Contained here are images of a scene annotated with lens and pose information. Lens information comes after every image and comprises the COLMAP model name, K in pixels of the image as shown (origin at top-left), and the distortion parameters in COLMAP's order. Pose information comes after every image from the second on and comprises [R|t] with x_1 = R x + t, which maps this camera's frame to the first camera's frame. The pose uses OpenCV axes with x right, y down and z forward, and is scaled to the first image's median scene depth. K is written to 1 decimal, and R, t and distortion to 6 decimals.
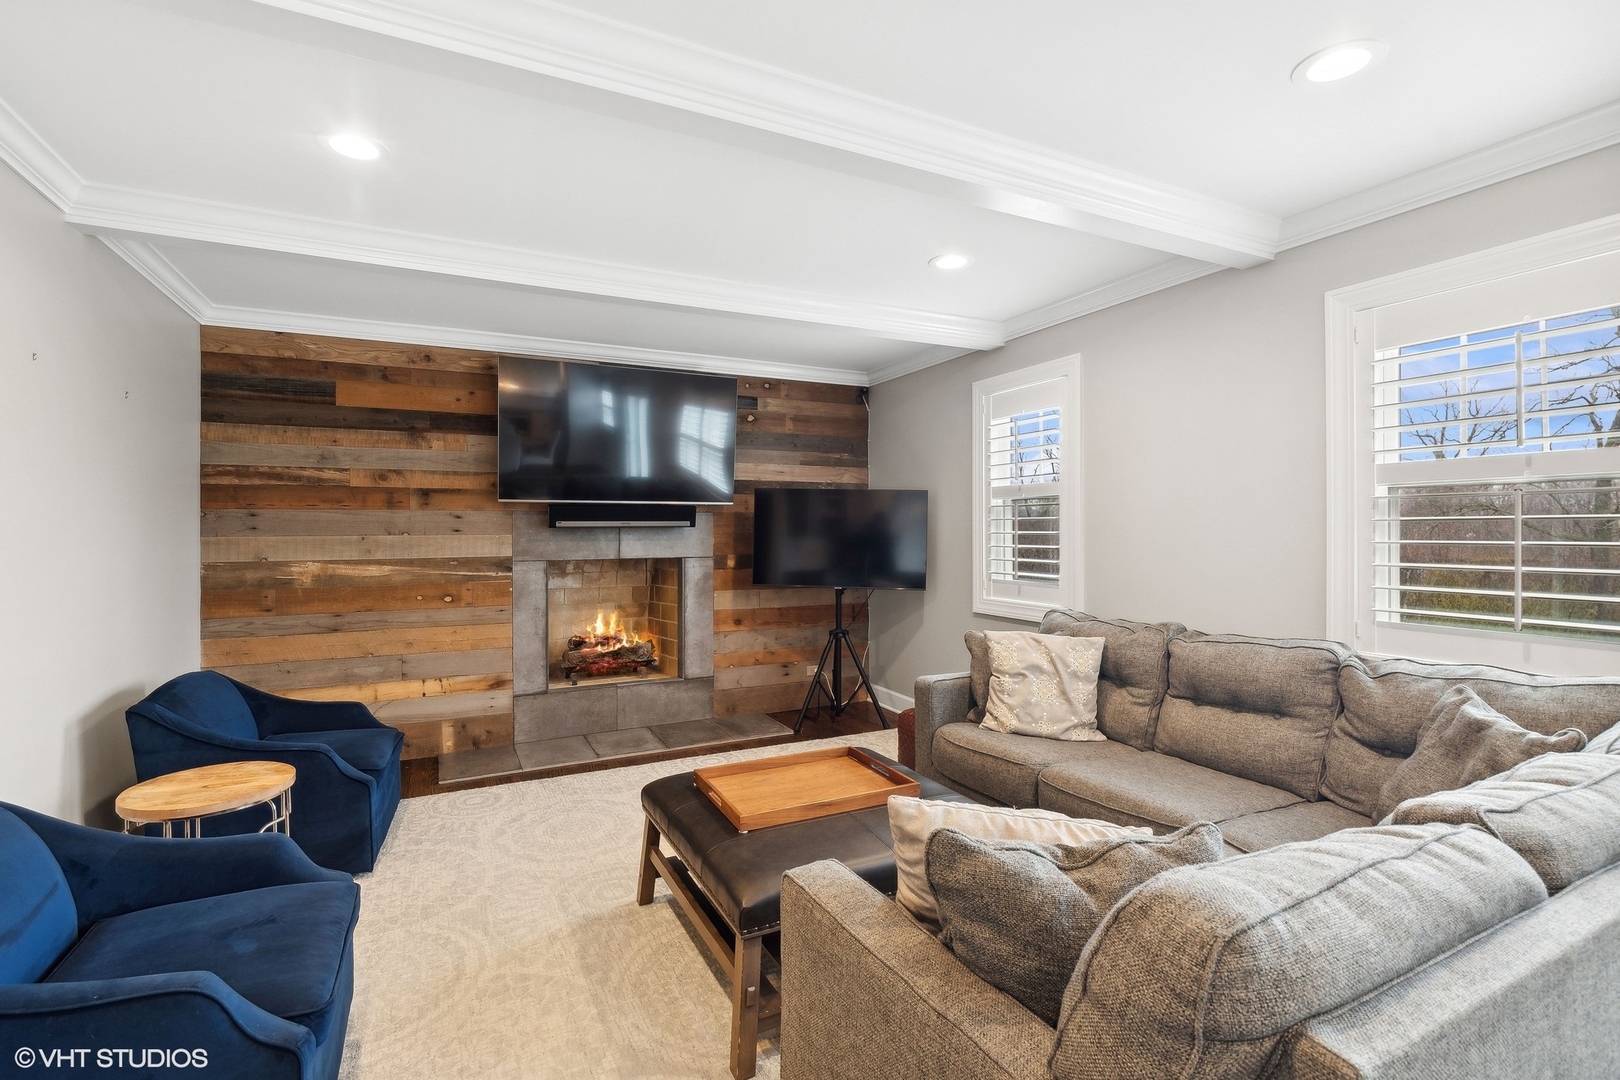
lens RADIAL K [[741.7, 0, 810.3], [0, 741.7, 535.4], [0, 0, 1]] dist [0.004500, 0.000072]
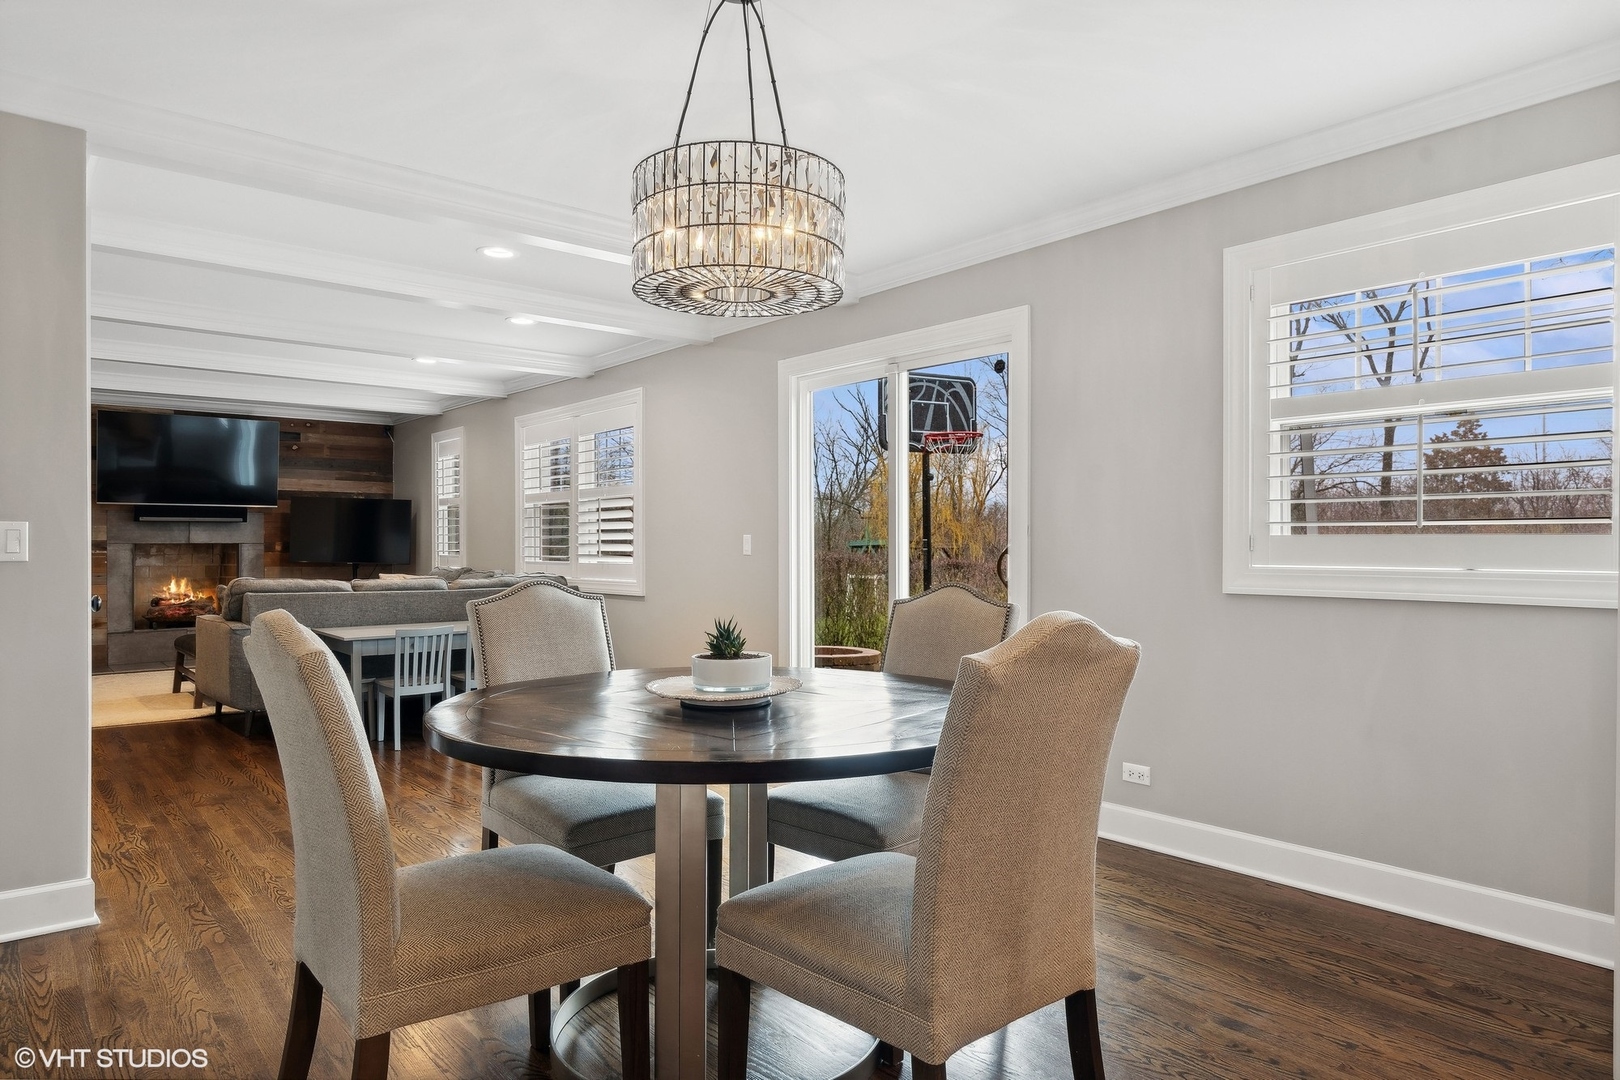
lens RADIAL K [[991.9, 0, 805.5], [0, 991.9, 556.2], [0, 0, 1]] dist [0.007336, -0.002442]
pose [[0.973831, 0.001096, 0.227270, 0.459601], [-0.001842, 0.999994, 0.003071, 0.046573], [-0.227265, -0.003409, 0.973827, -1.136398]]
